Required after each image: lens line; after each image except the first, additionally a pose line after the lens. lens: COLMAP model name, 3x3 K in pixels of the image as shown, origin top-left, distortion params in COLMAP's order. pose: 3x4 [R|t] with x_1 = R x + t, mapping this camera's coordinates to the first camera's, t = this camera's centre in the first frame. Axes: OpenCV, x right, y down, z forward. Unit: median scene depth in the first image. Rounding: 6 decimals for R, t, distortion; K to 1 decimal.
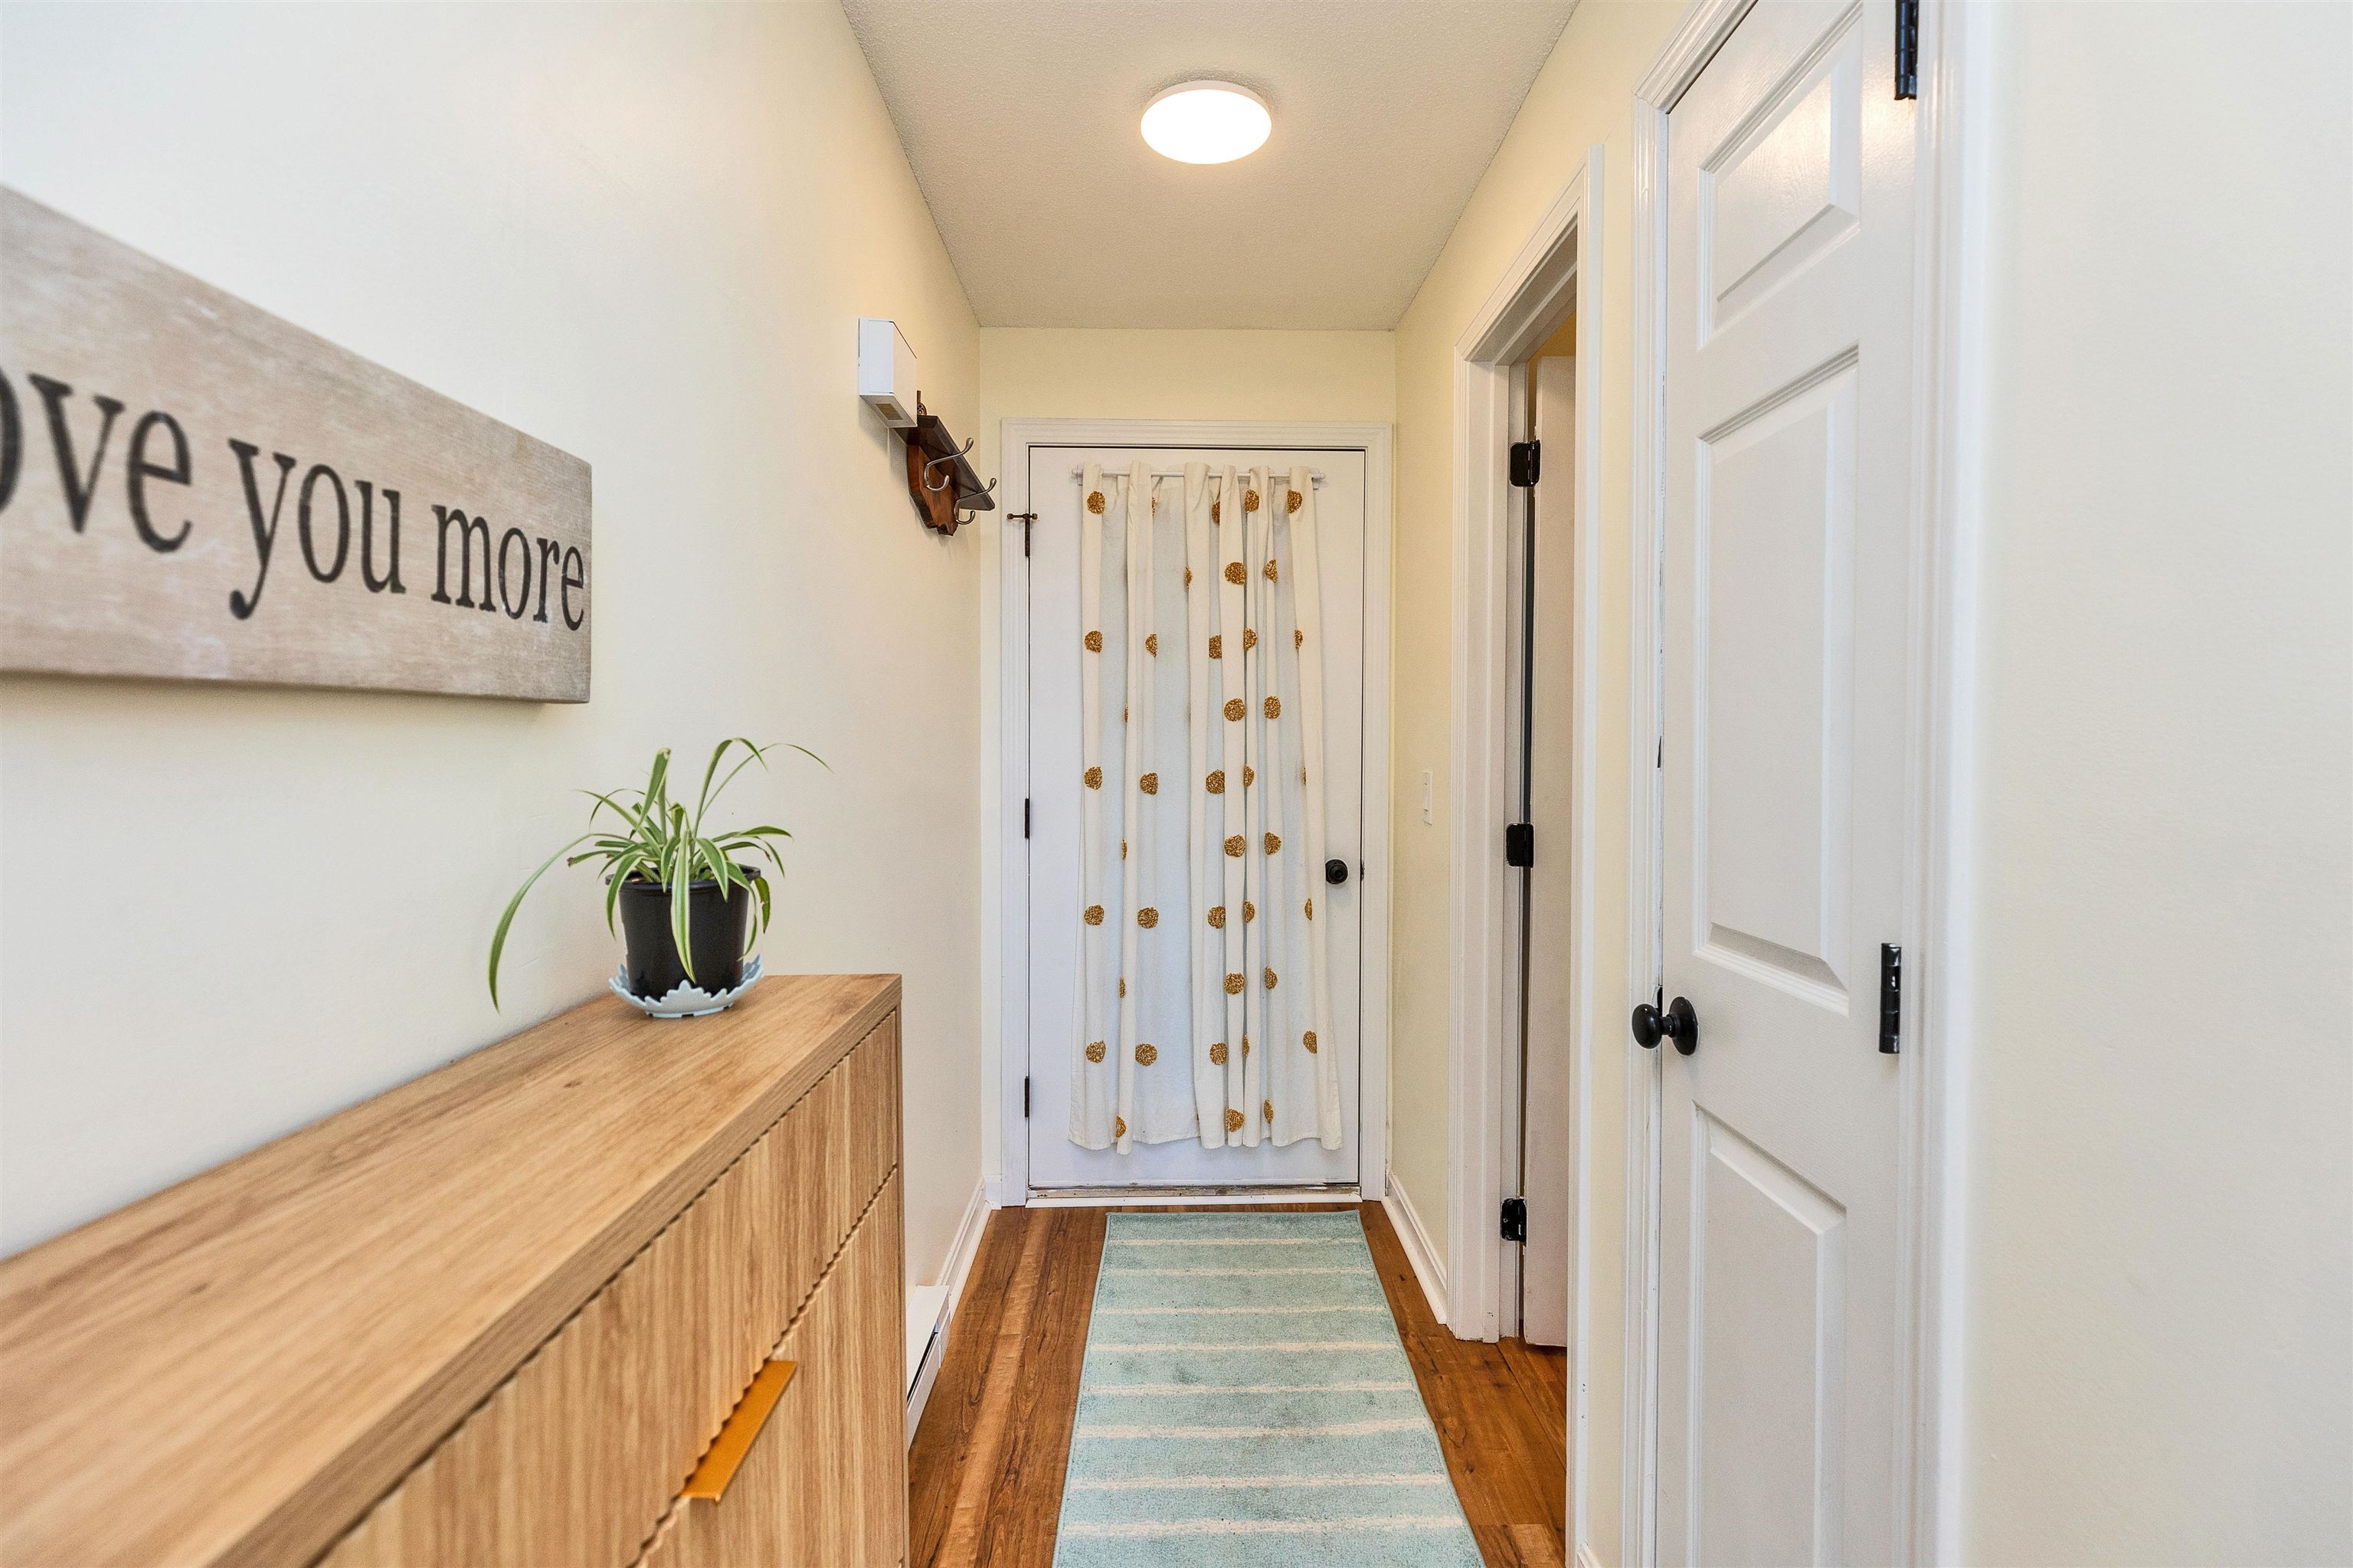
lens RADIAL K [[1073.3, 0, 1182.5], [0, 1073.3, 769.4], [0, 0, 1]] dist [0.001694, -0.000283]
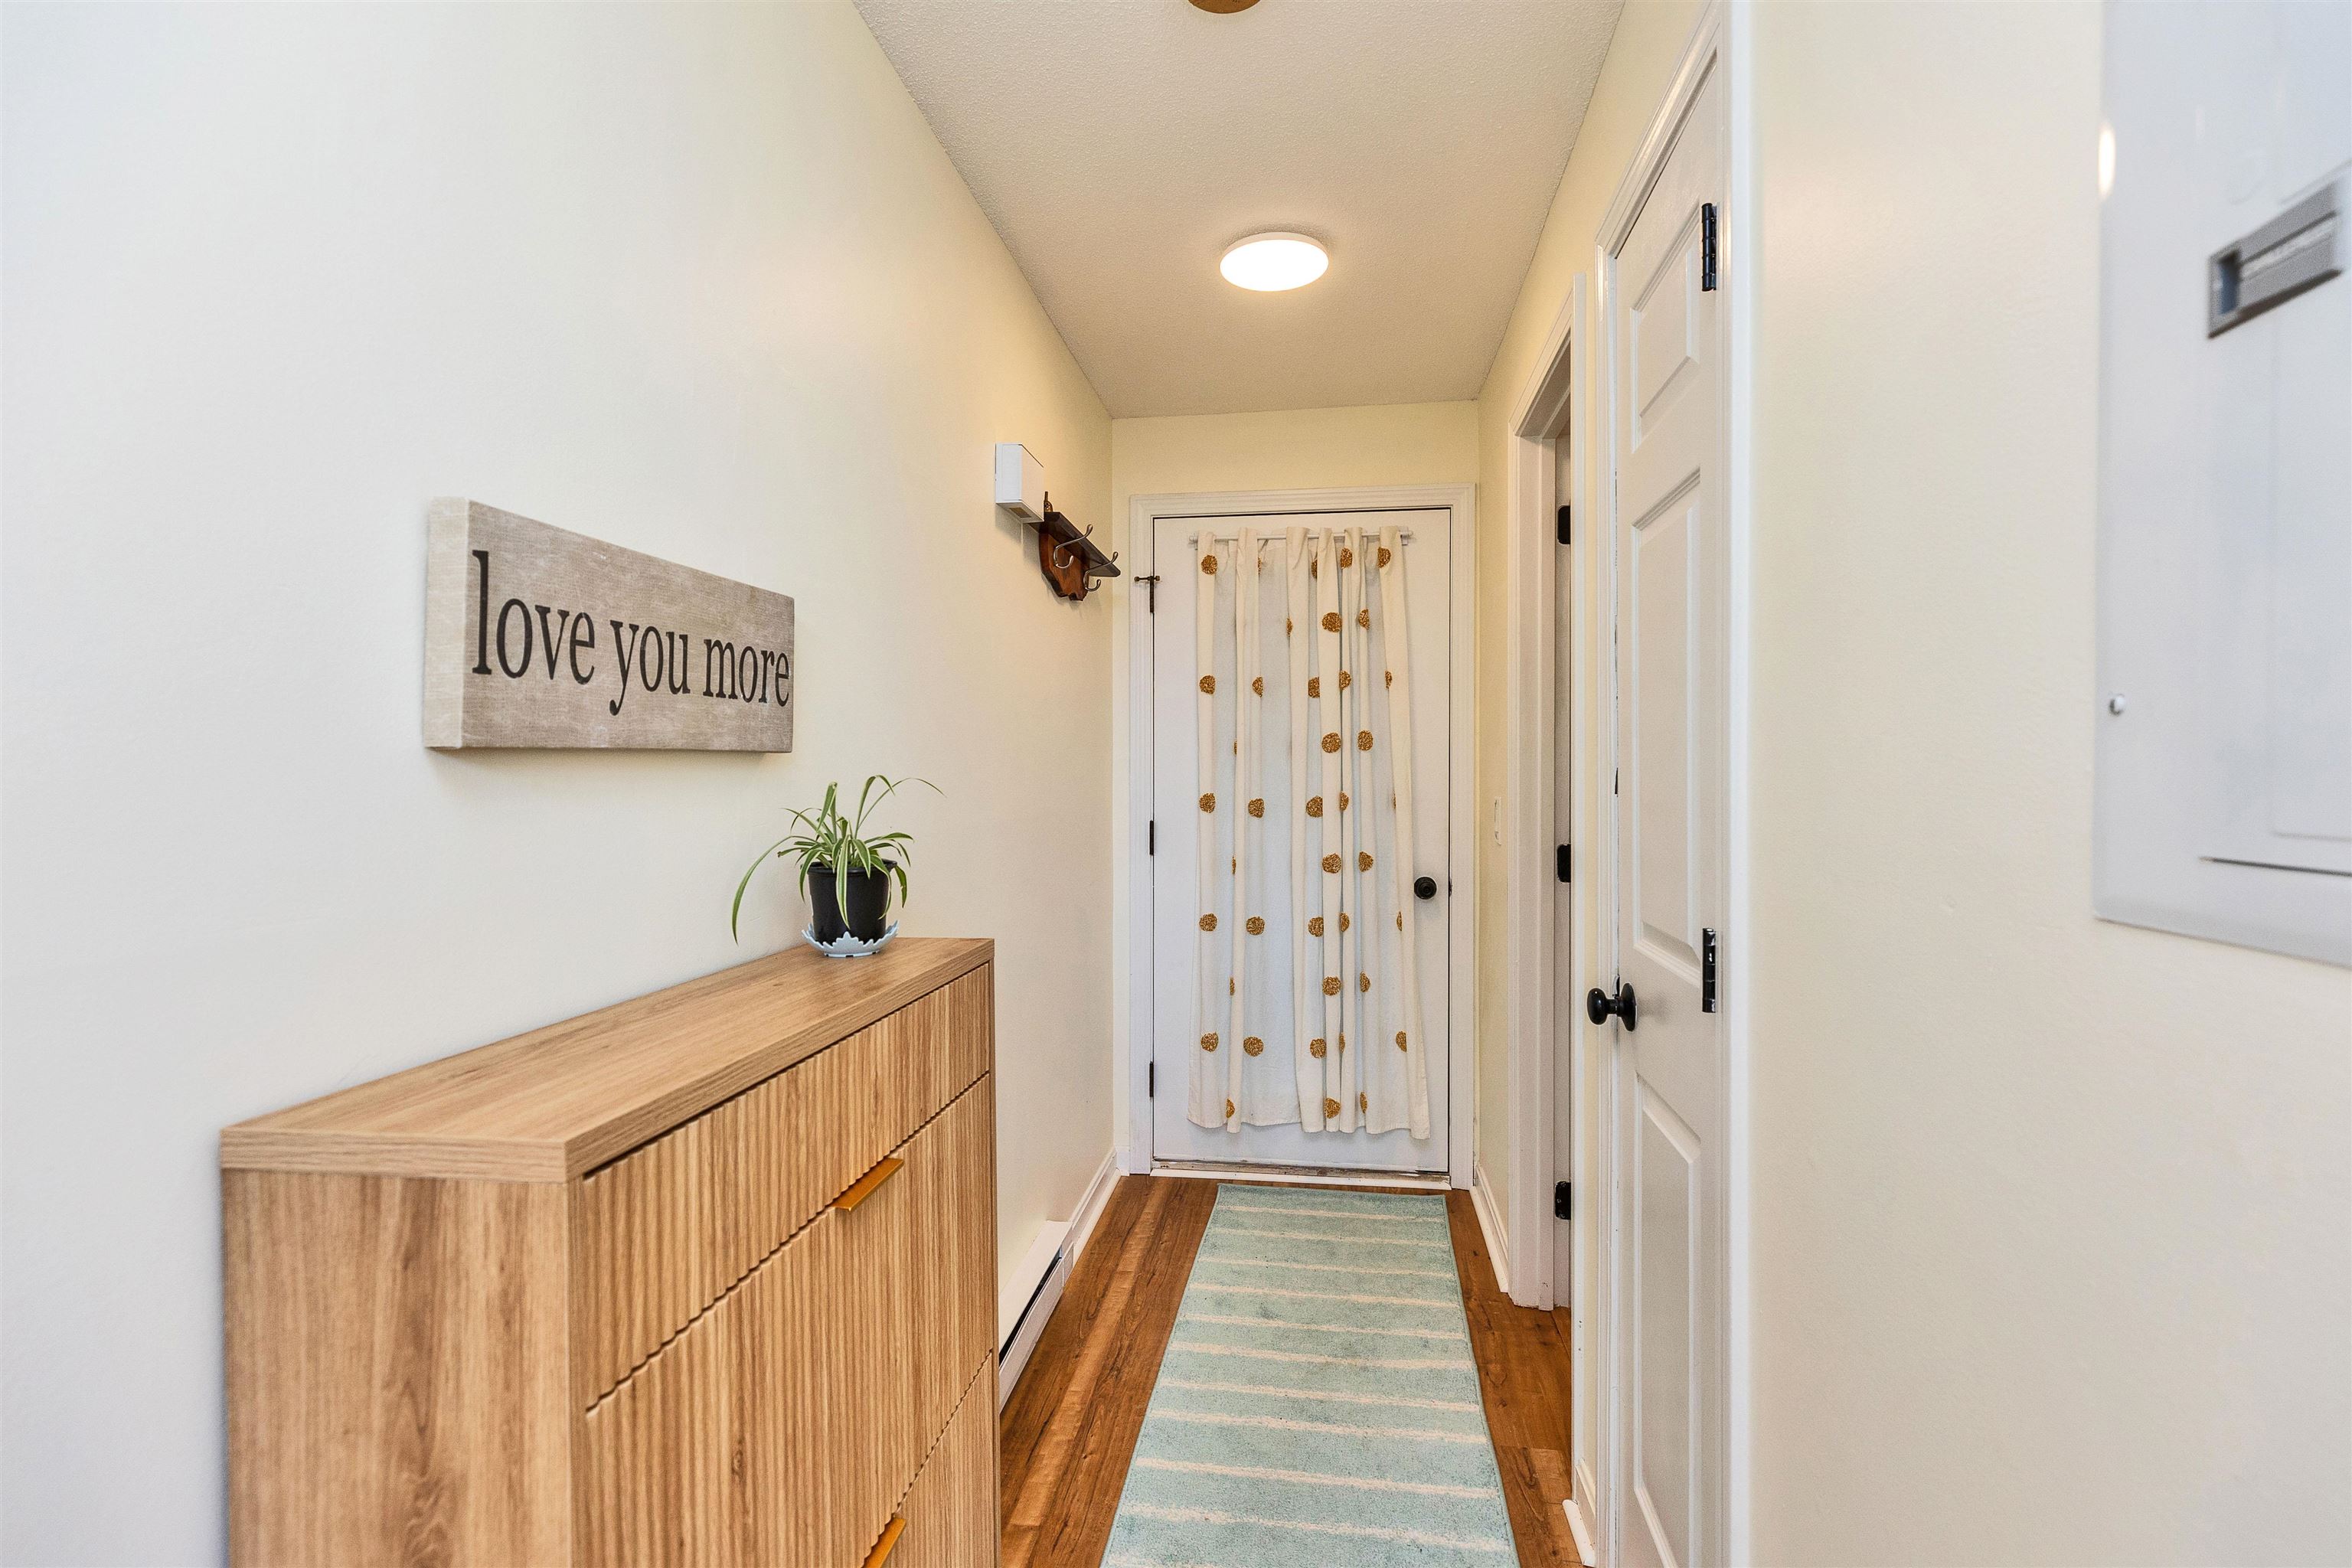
lens RADIAL K [[1048.1, 0, 1170.3], [0, 1048.1, 776.4], [0, 0, 1]] dist [0.001200, 0.000208]
pose [[0.985091, -0.003101, -0.172008, 0.106815], [-0.000056, 0.999832, -0.018345, 0.000133], [0.172036, 0.018081, 0.984925, -0.171784]]
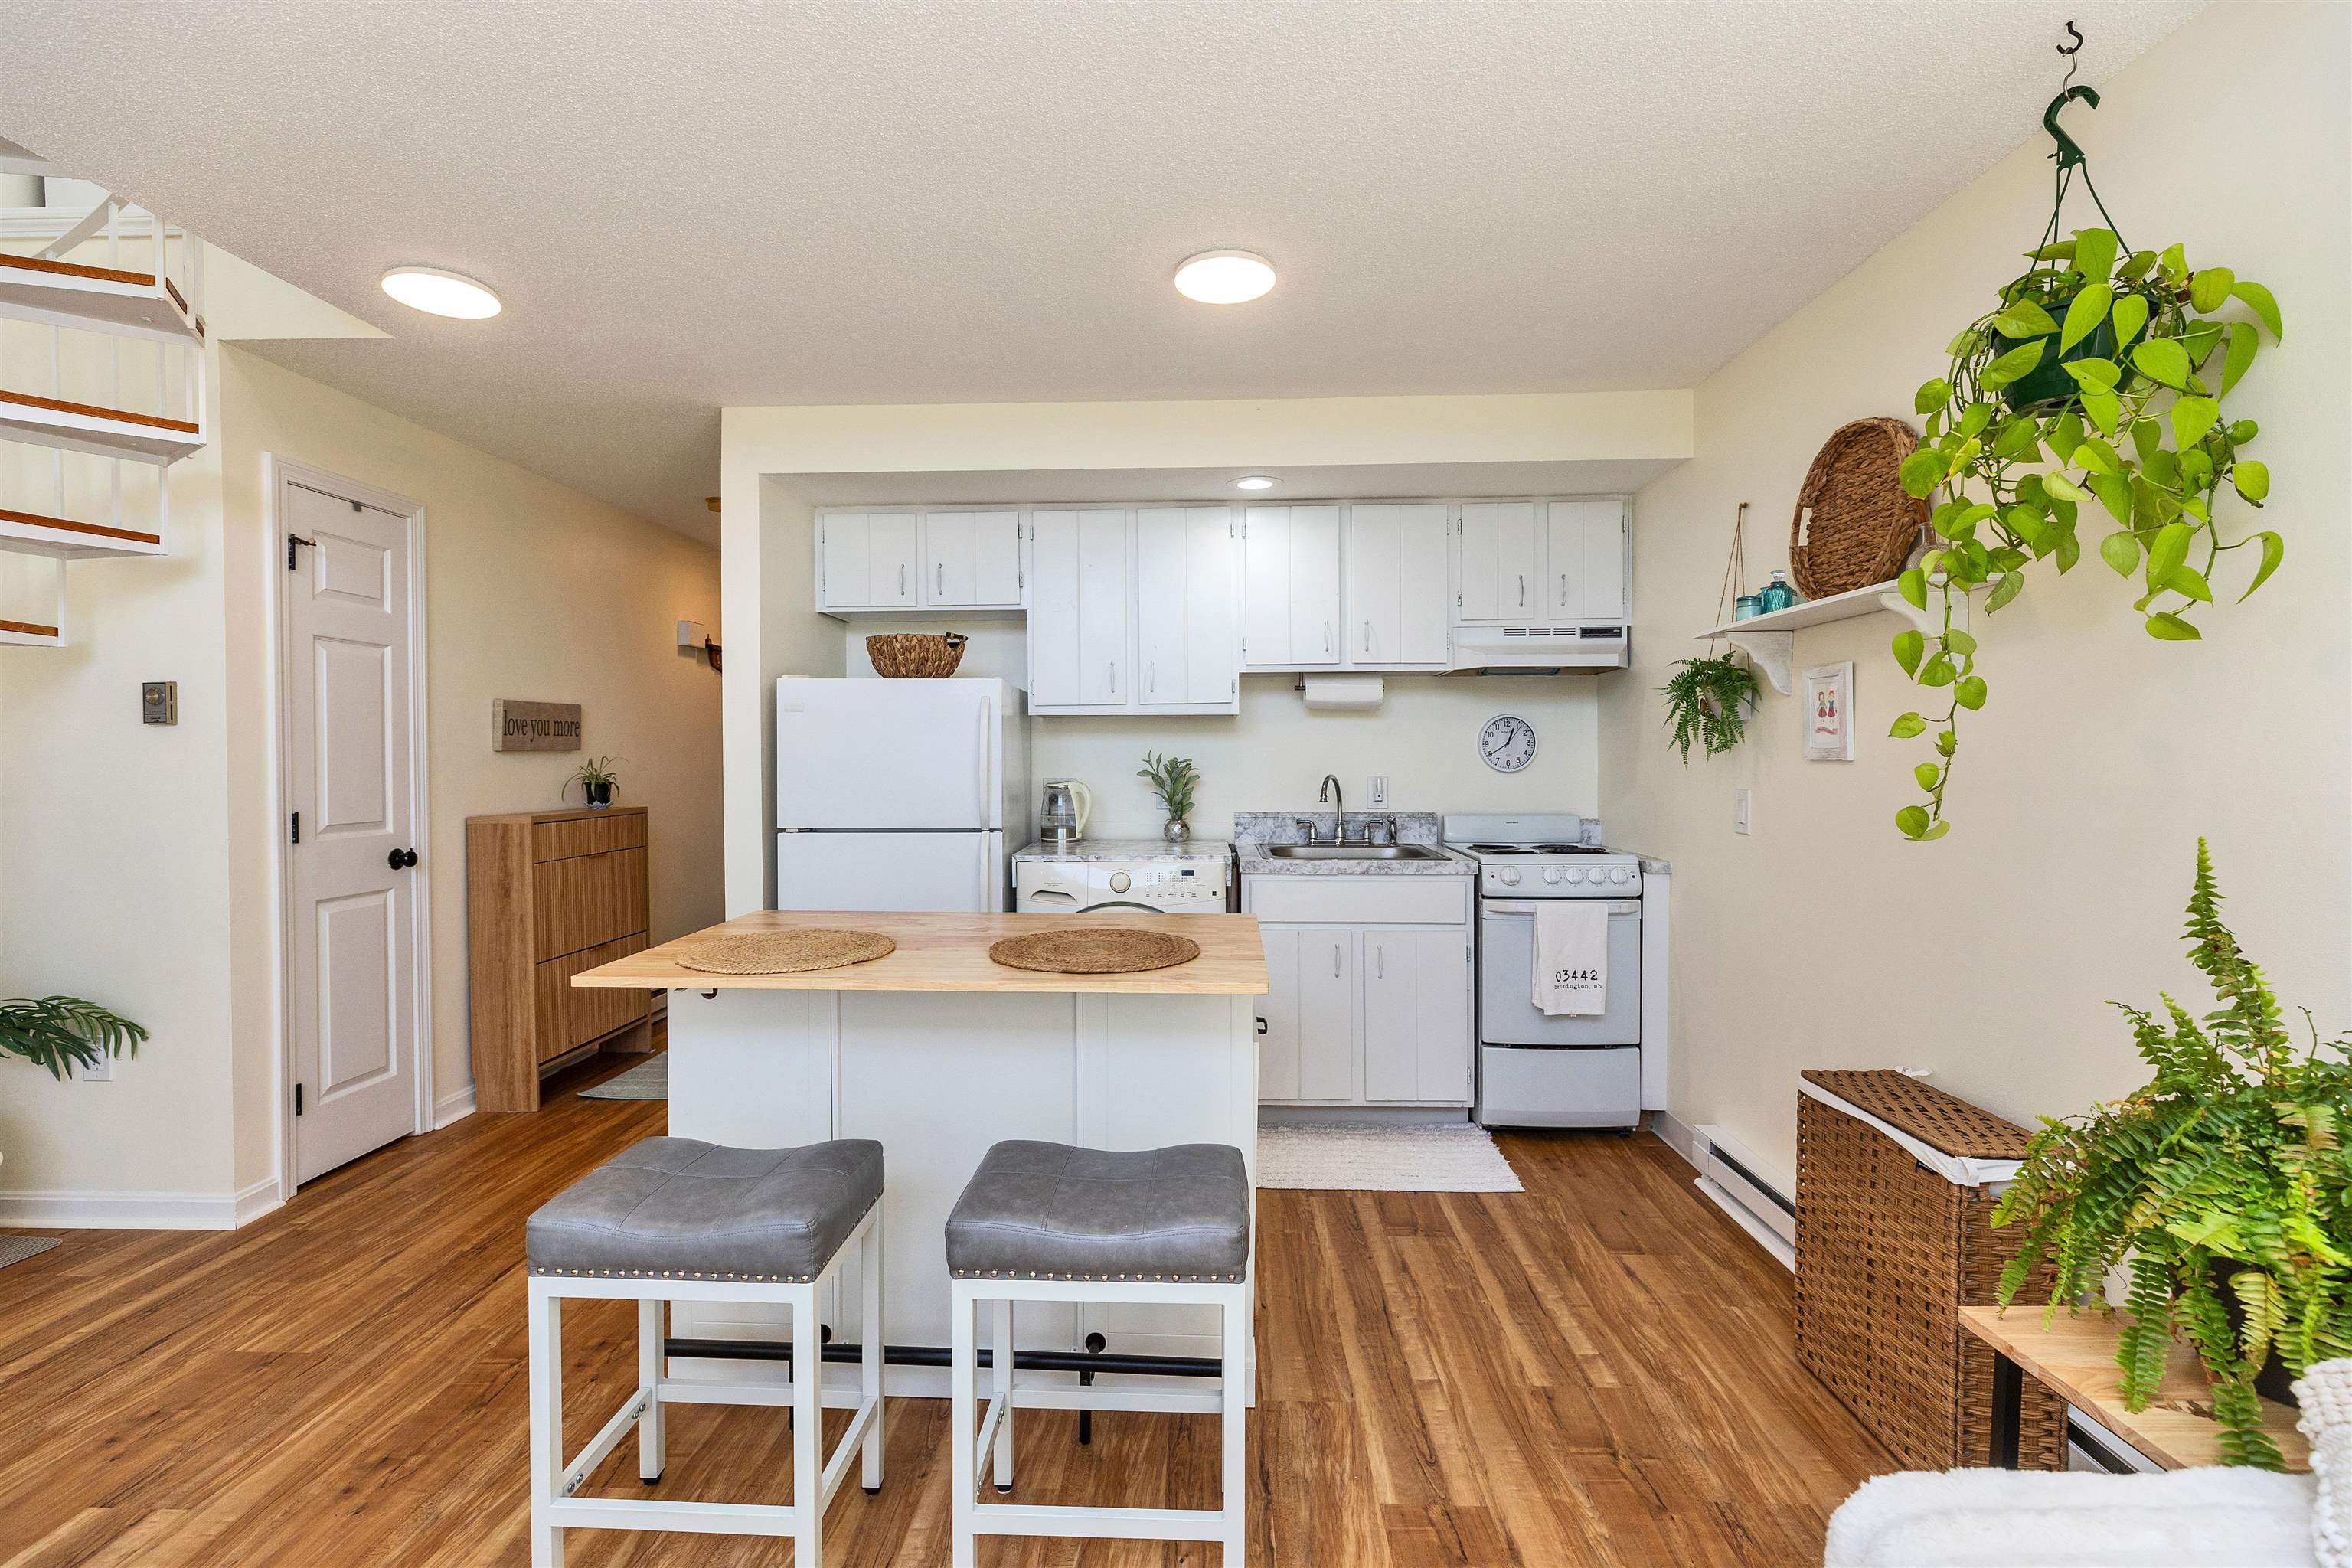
lens RADIAL K [[1048.1, 0, 1170.3], [0, 1048.1, 776.4], [0, 0, 1]] dist [0.001200, 0.000208]
pose [[0.998525, 0.000418, -0.054293, 1.149582], [-0.000609, 0.999994, -0.003504, 0.037202], [0.054291, 0.003532, 0.998519, -1.749874]]
